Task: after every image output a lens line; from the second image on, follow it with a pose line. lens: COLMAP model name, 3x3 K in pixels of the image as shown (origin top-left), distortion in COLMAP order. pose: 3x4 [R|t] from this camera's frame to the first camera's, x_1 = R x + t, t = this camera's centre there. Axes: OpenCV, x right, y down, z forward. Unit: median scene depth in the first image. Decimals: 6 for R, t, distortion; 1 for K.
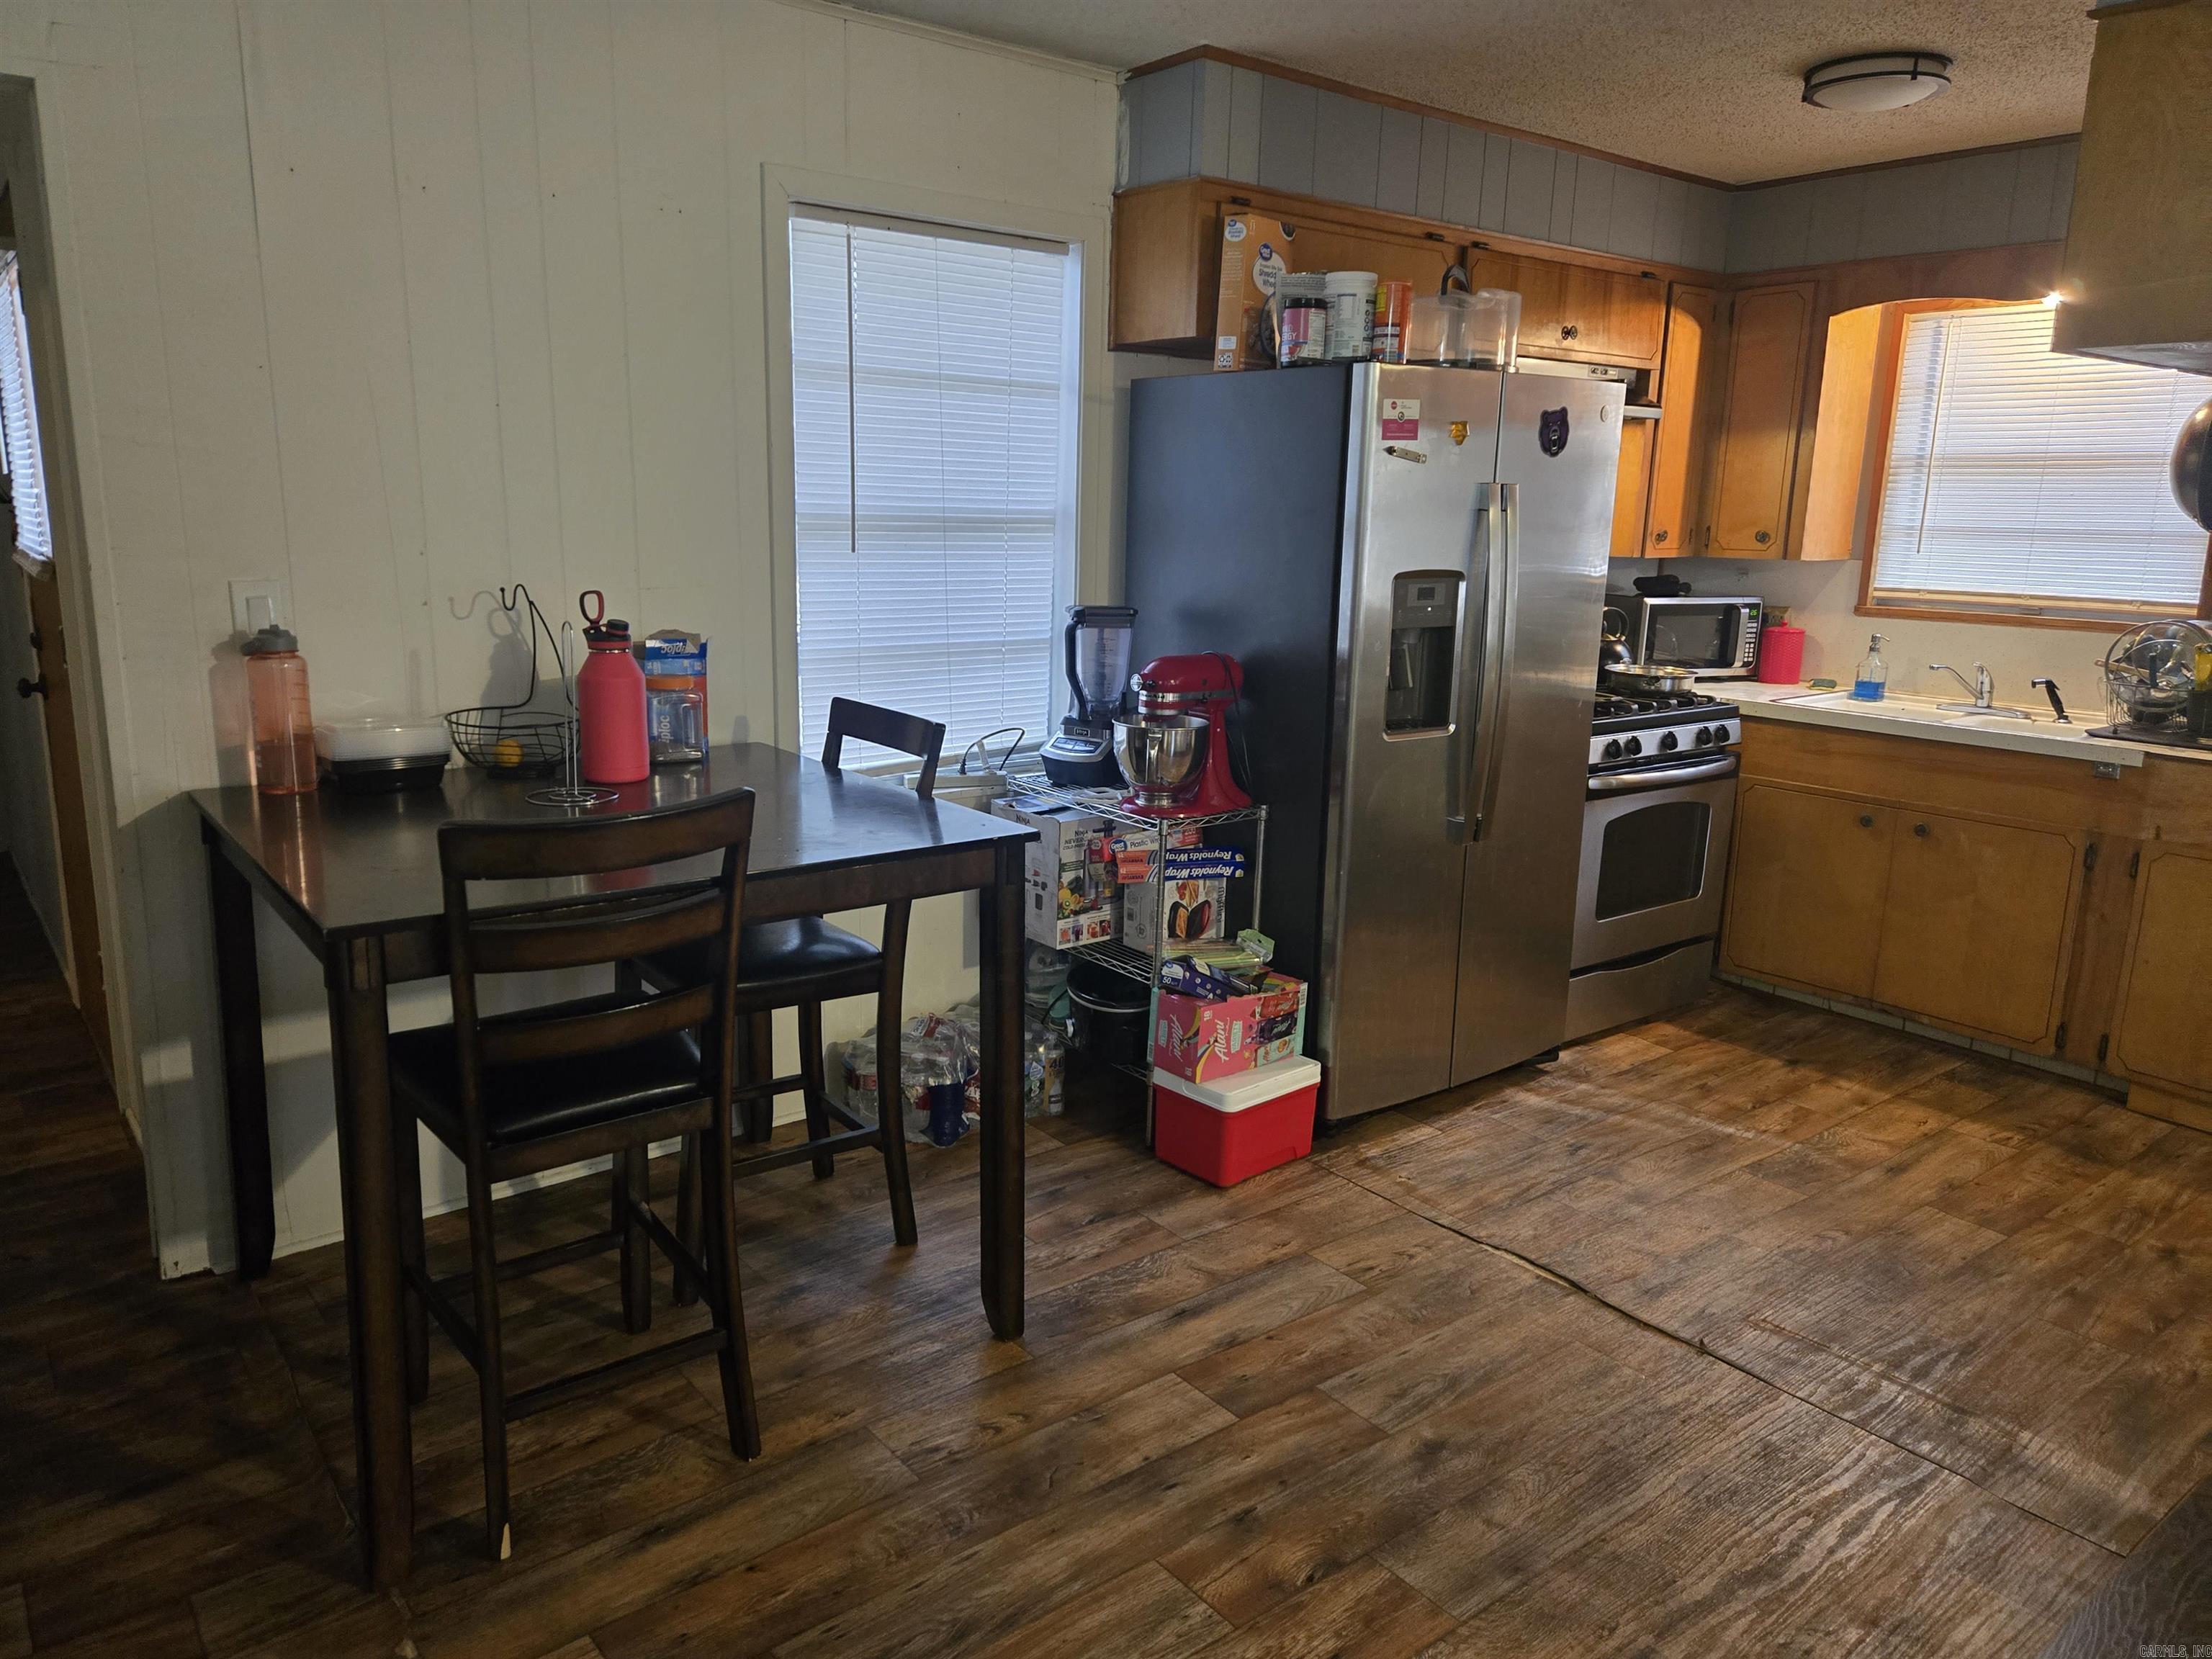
lens RADIAL K [[1529.1, 0, 1060.4], [0, 1529.1, 819.3], [0, 0, 1]] dist [0.086997, -0.078476]
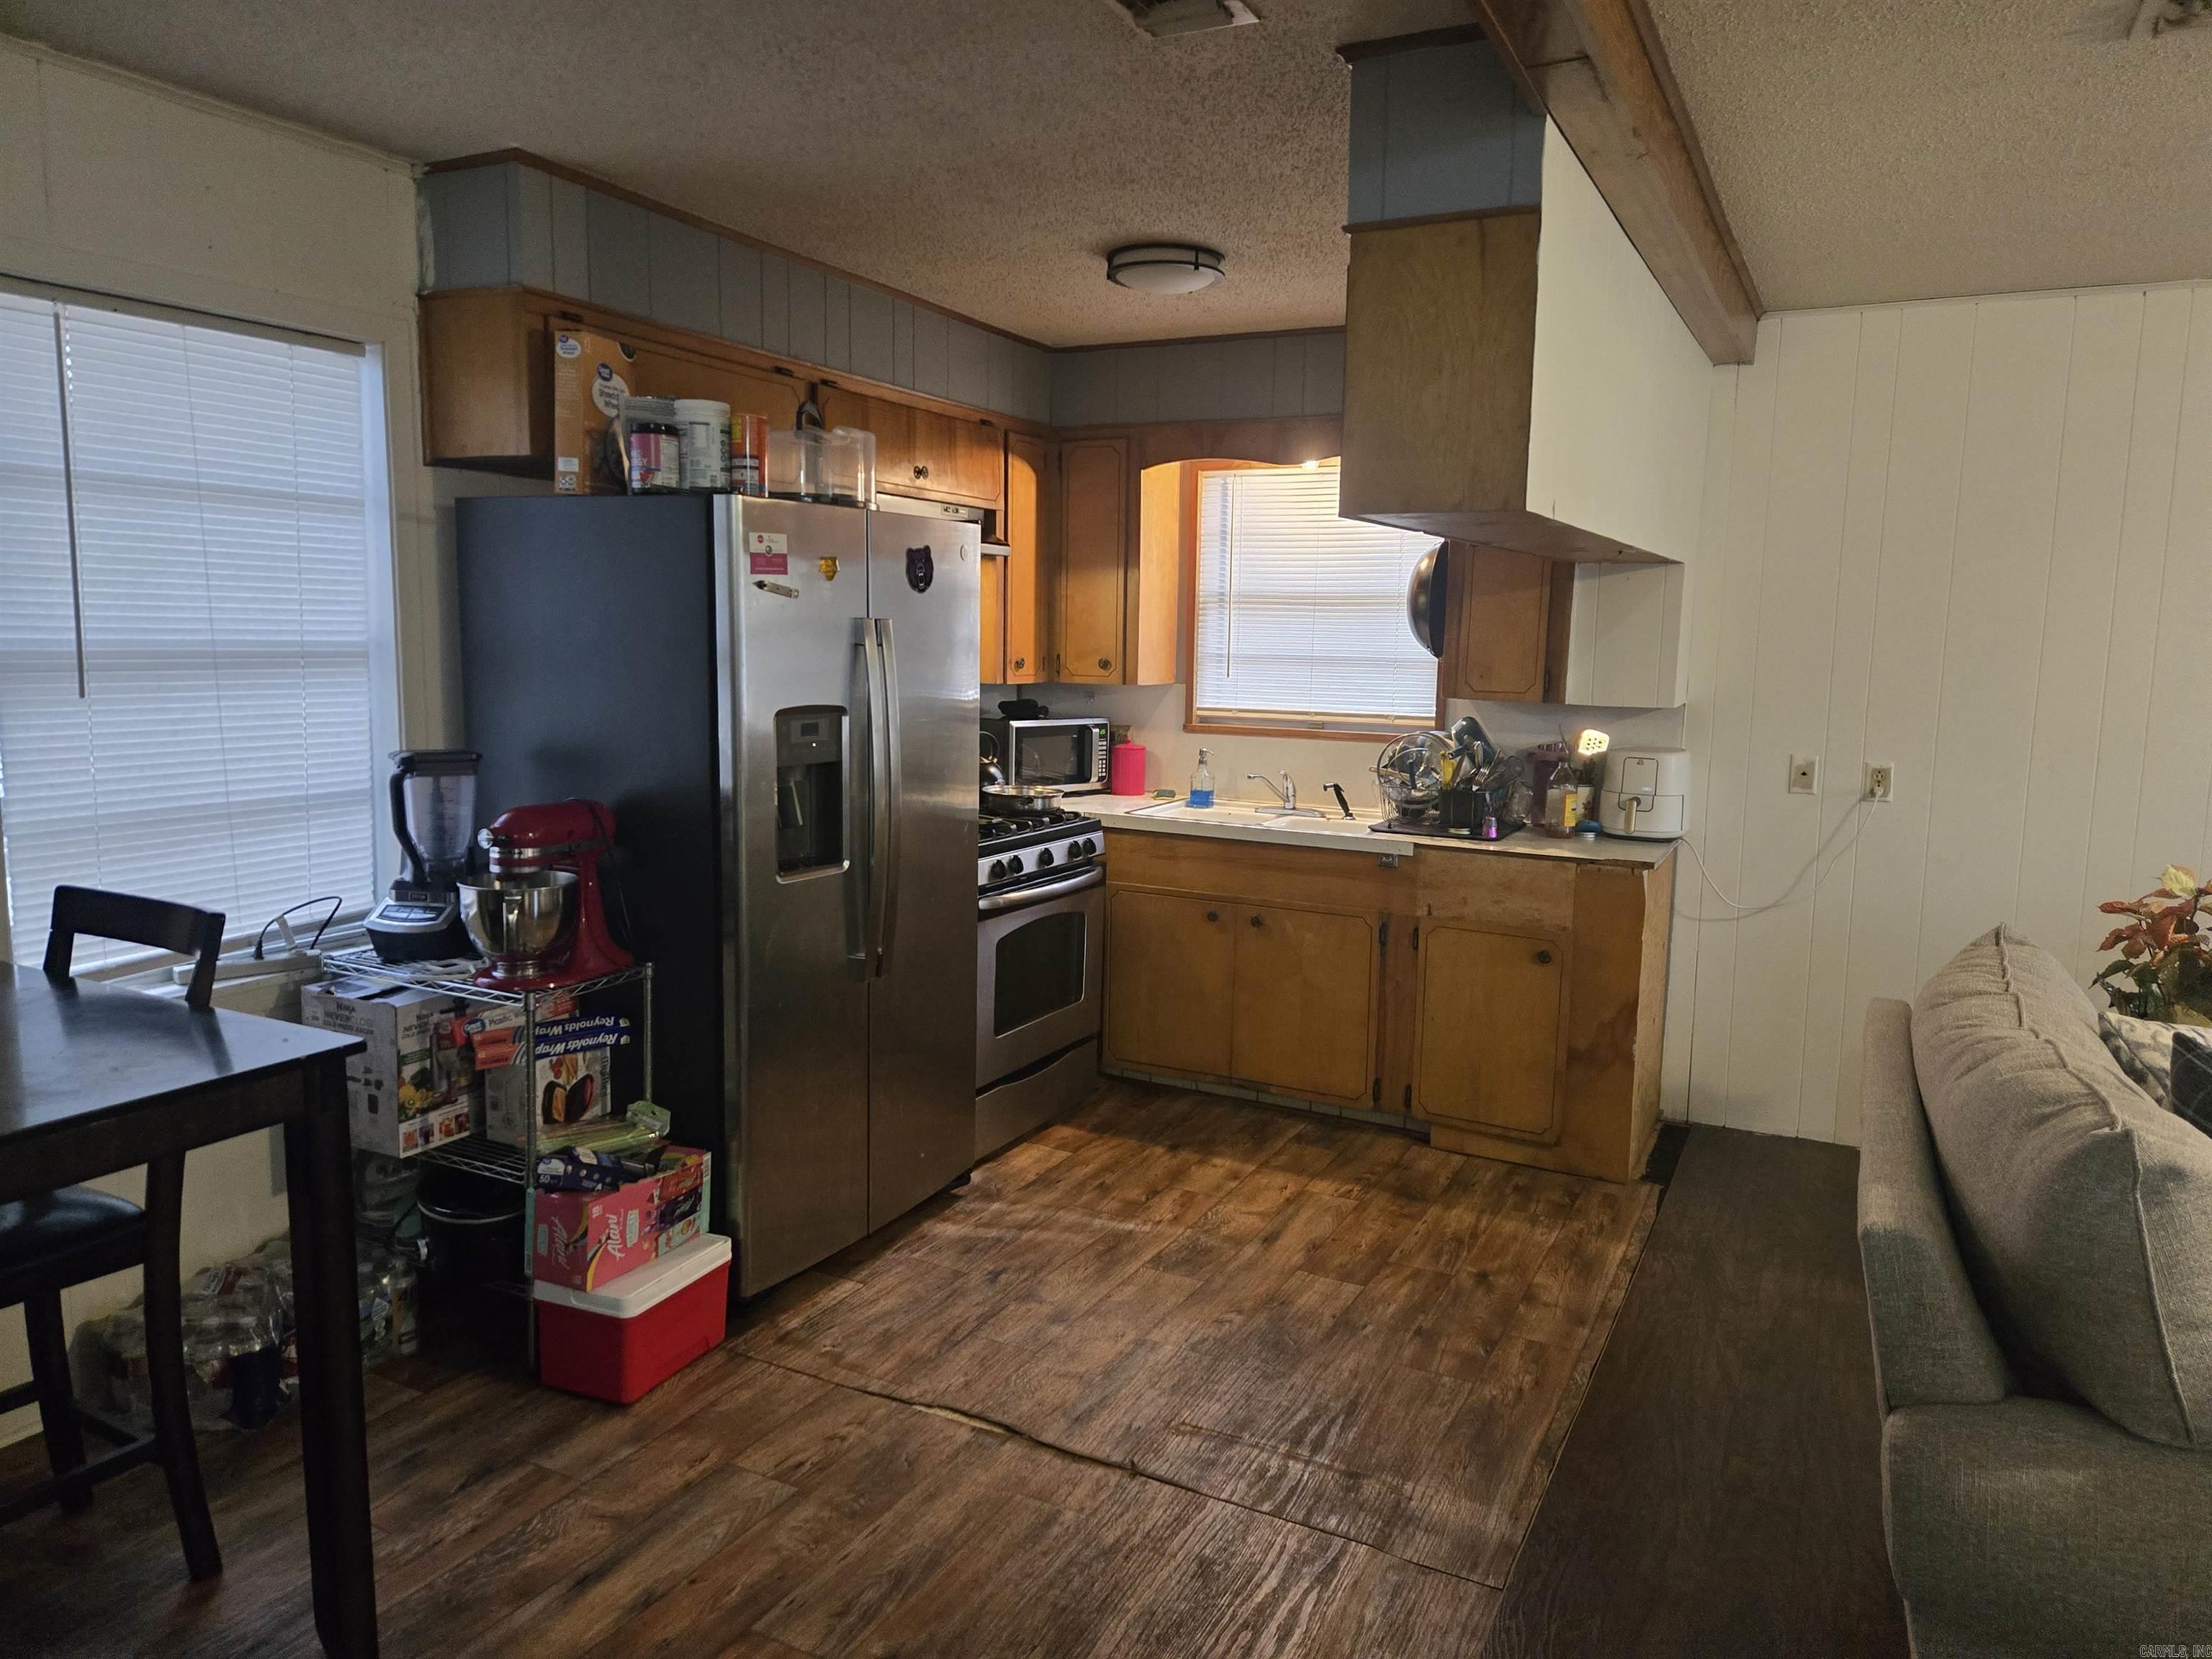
lens RADIAL K [[1529.1, 0, 1139.6], [0, 1529.1, 807.5], [0, 0, 1]] dist [0.086997, -0.078476]
pose [[0.899703, -0.054311, 0.433110, 0.003353], [0.089164, 0.994175, -0.060554, -0.019163], [-0.427298, 0.093099, 0.899305, 0.042904]]
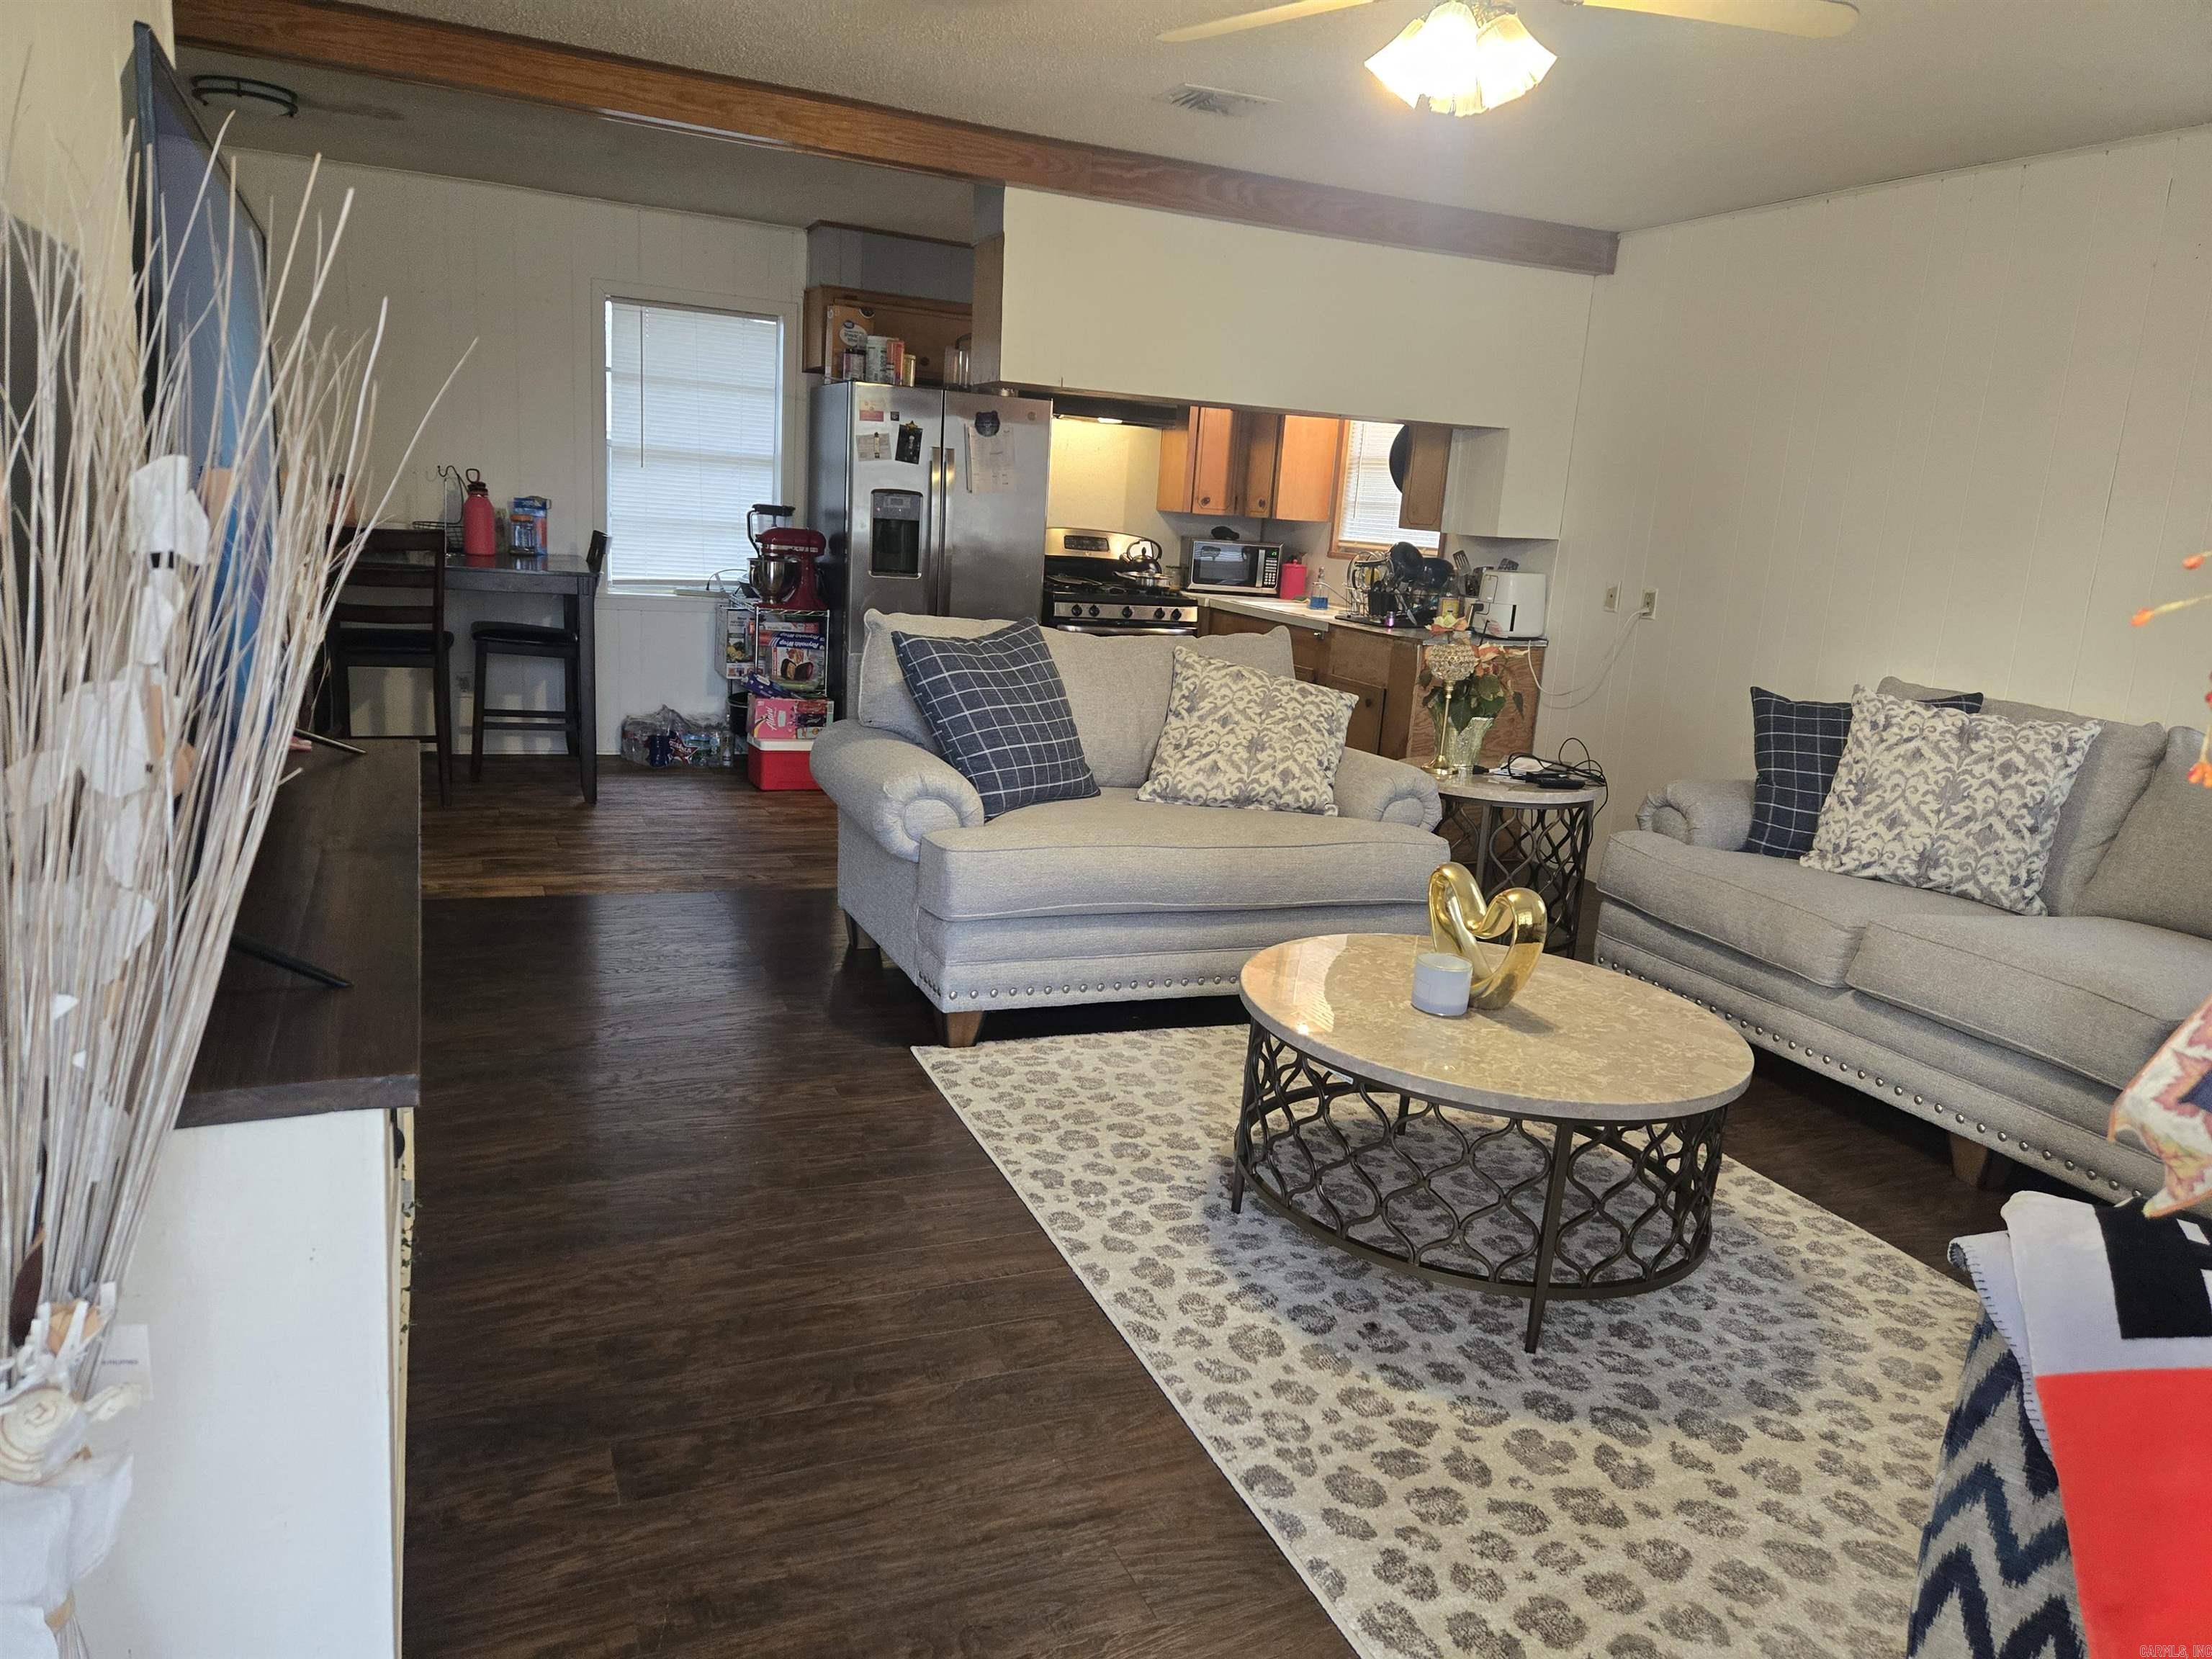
lens RADIAL K [[1486.4, 0, 1097.6], [0, 1486.4, 840.7], [0, 0, 1]] dist [0.019163, 0.000074]
pose [[0.971676, 0.097571, -0.215236, 0.905193], [-0.095957, 0.995223, 0.017959, 0.216207], [0.215960, 0.003203, 0.976397, -0.760486]]
